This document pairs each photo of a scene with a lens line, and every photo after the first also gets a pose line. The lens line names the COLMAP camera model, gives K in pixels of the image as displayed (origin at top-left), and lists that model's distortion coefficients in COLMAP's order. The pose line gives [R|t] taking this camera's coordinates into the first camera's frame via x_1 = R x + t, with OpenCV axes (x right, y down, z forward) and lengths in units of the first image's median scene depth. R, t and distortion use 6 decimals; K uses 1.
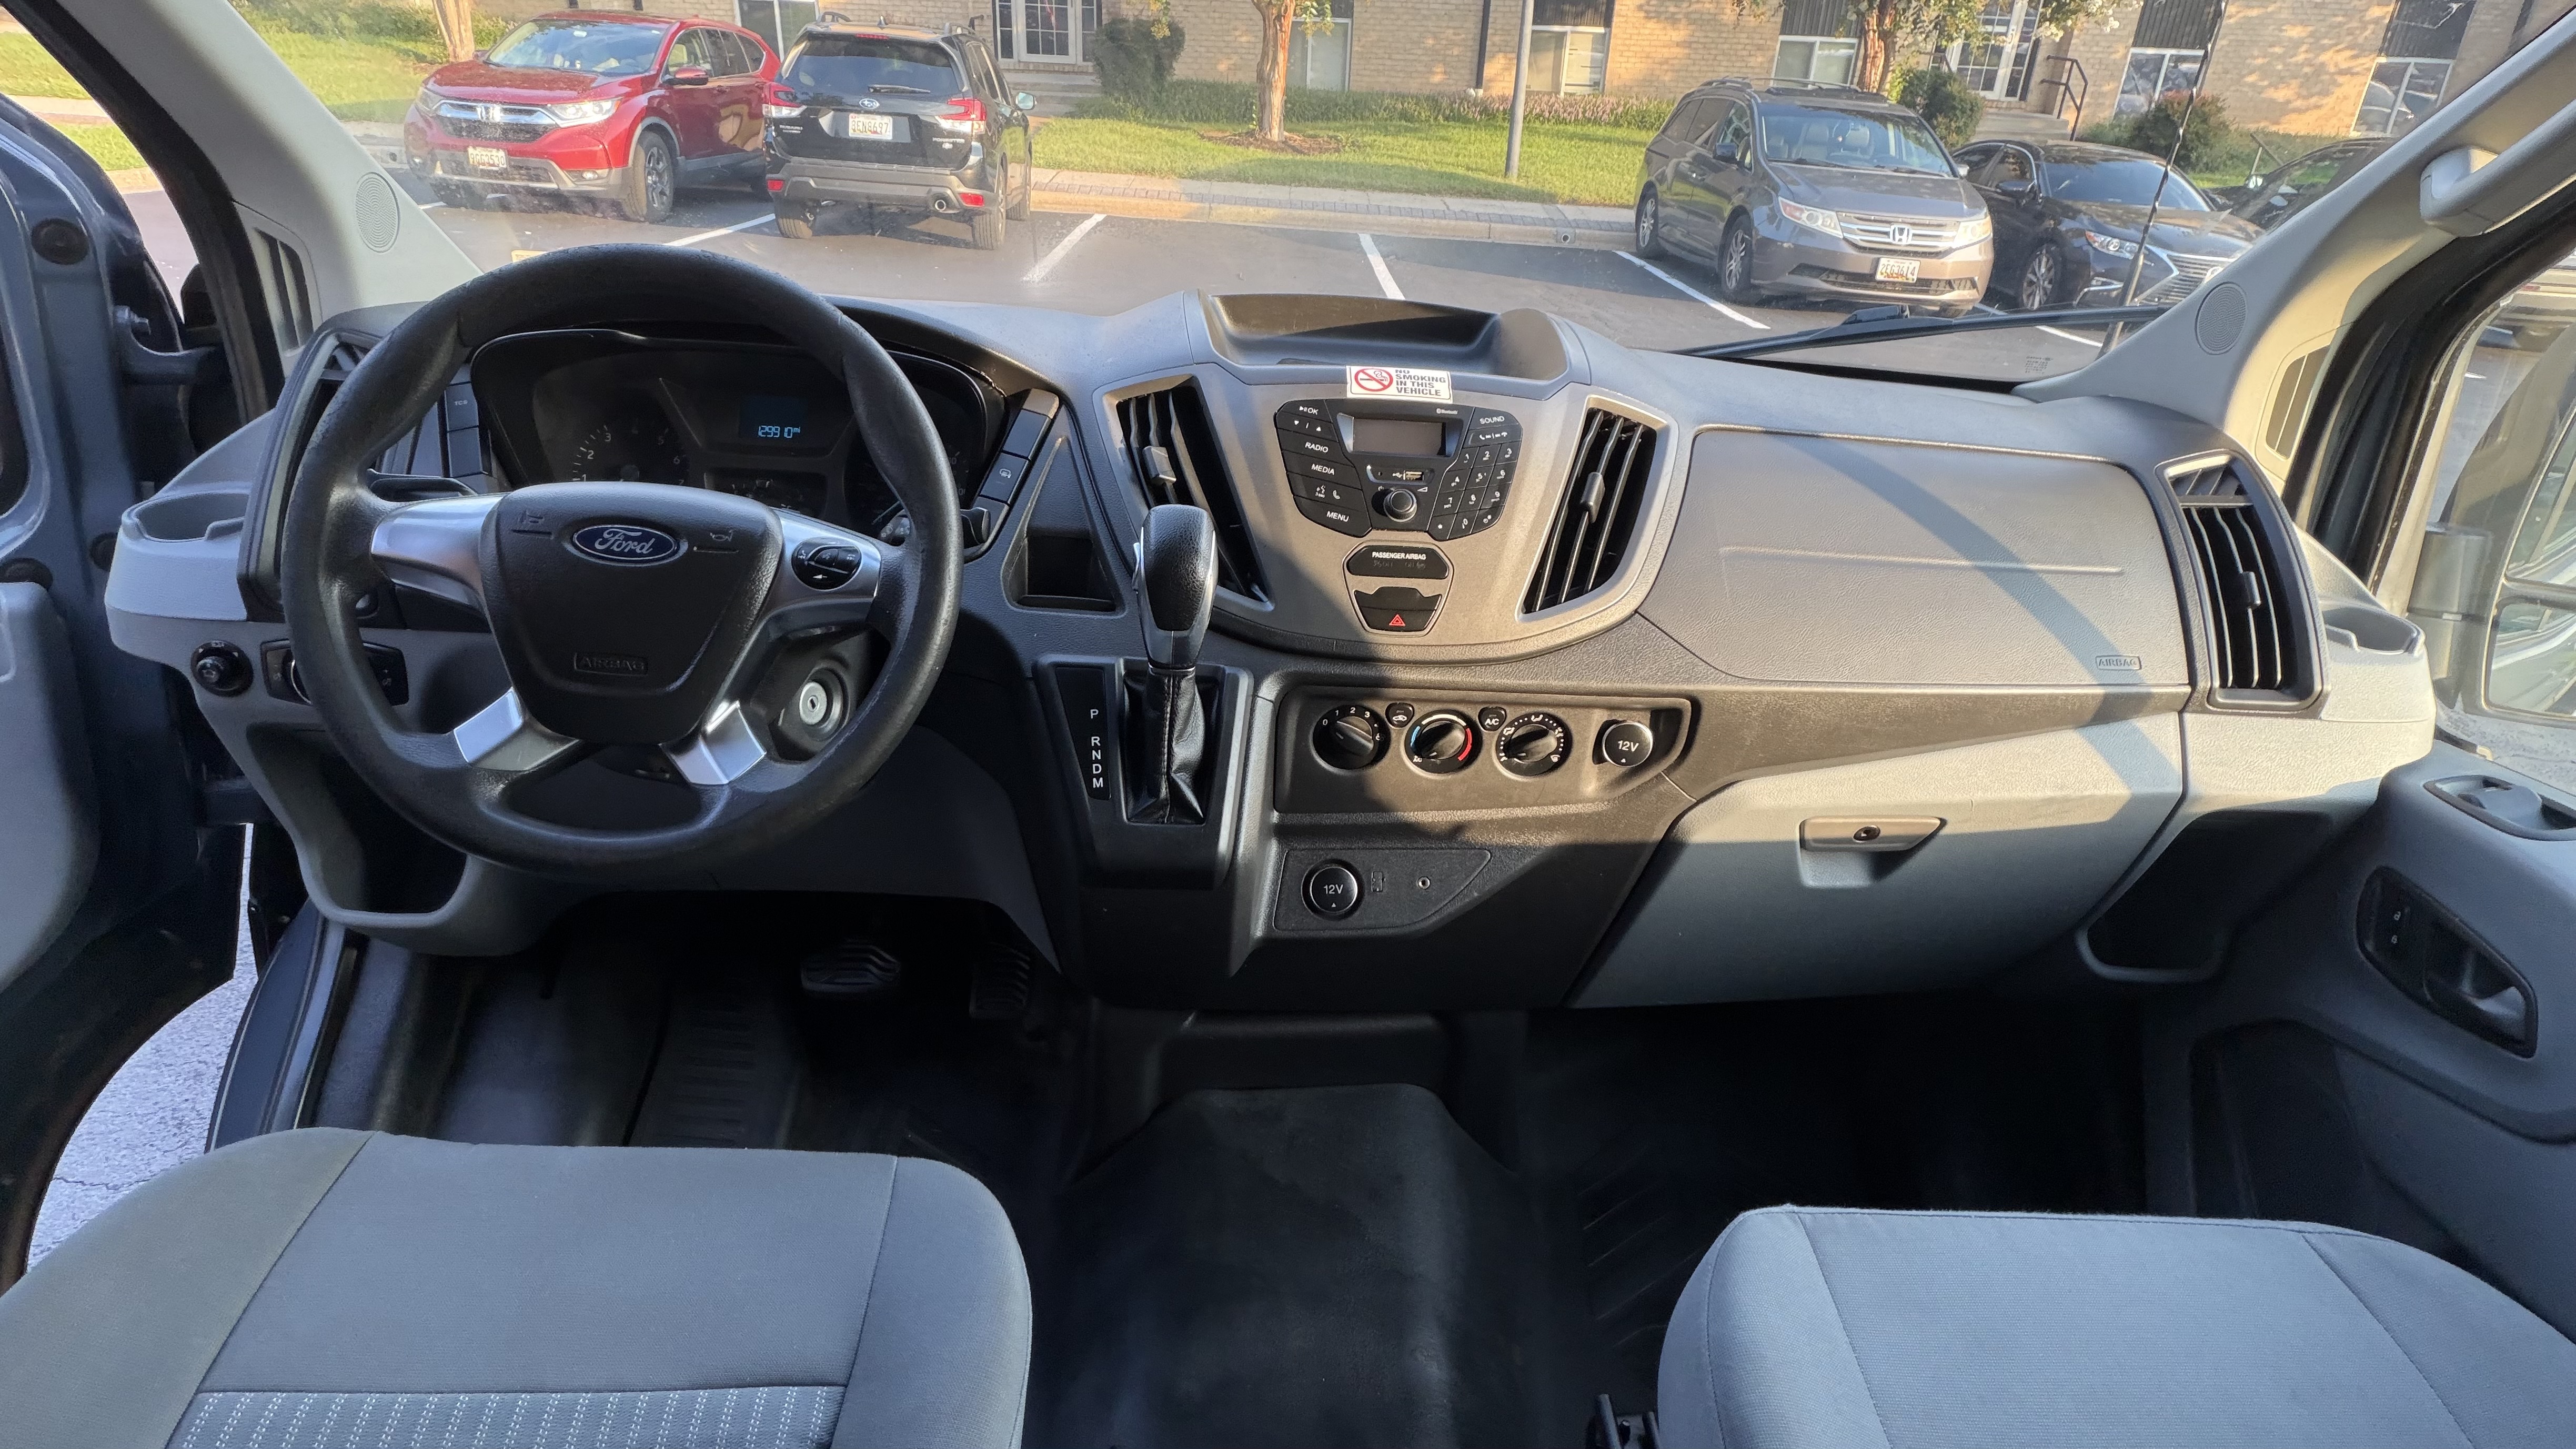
lens RADIAL K [[1449.1, 0, 1288.0], [0, 1449.1, 724.5], [0, 0, 1]] dist [0.001222, 0.001743]
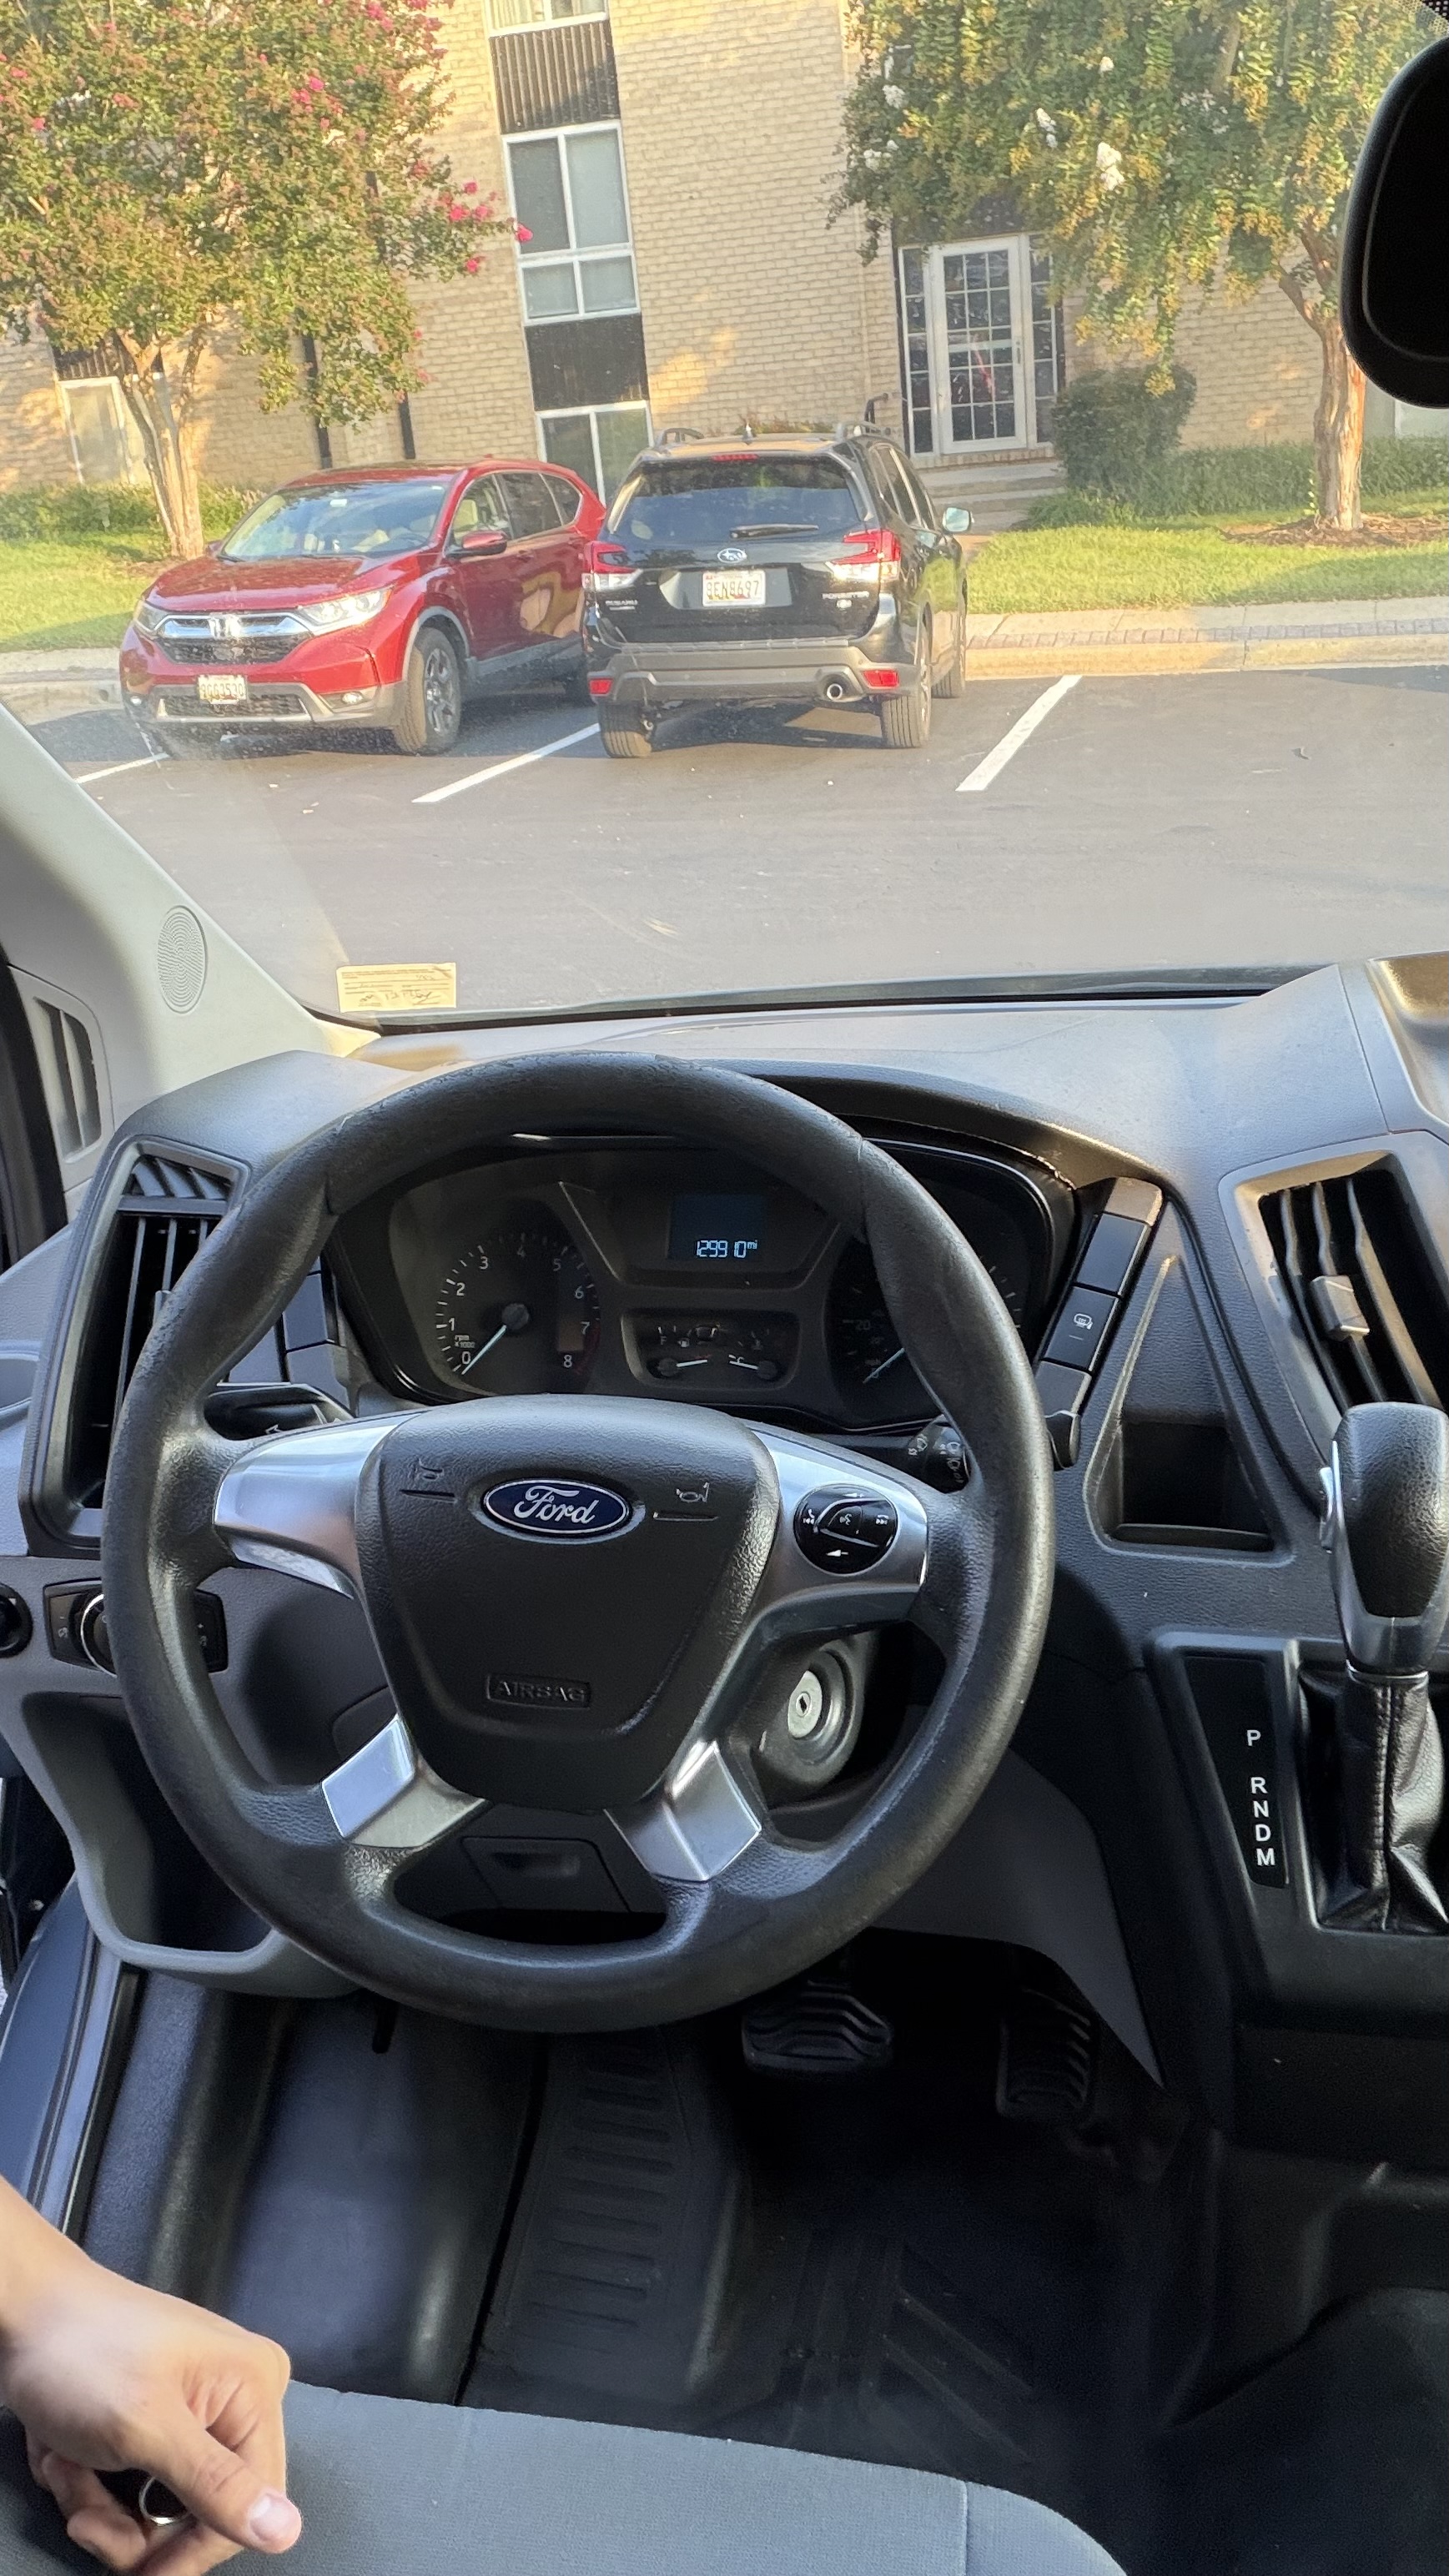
lens RADIAL K [[2252.1, 0, 724.5], [0, 2252.1, 1288.0], [0, 0, 1]] dist [0.010667, 0.002328]
pose [[0.962958, -0.024436, -0.268543, -0.066314], [0.010090, 0.998453, -0.054674, -0.109813], [0.269464, 0.049939, 0.961715, 0.012092]]
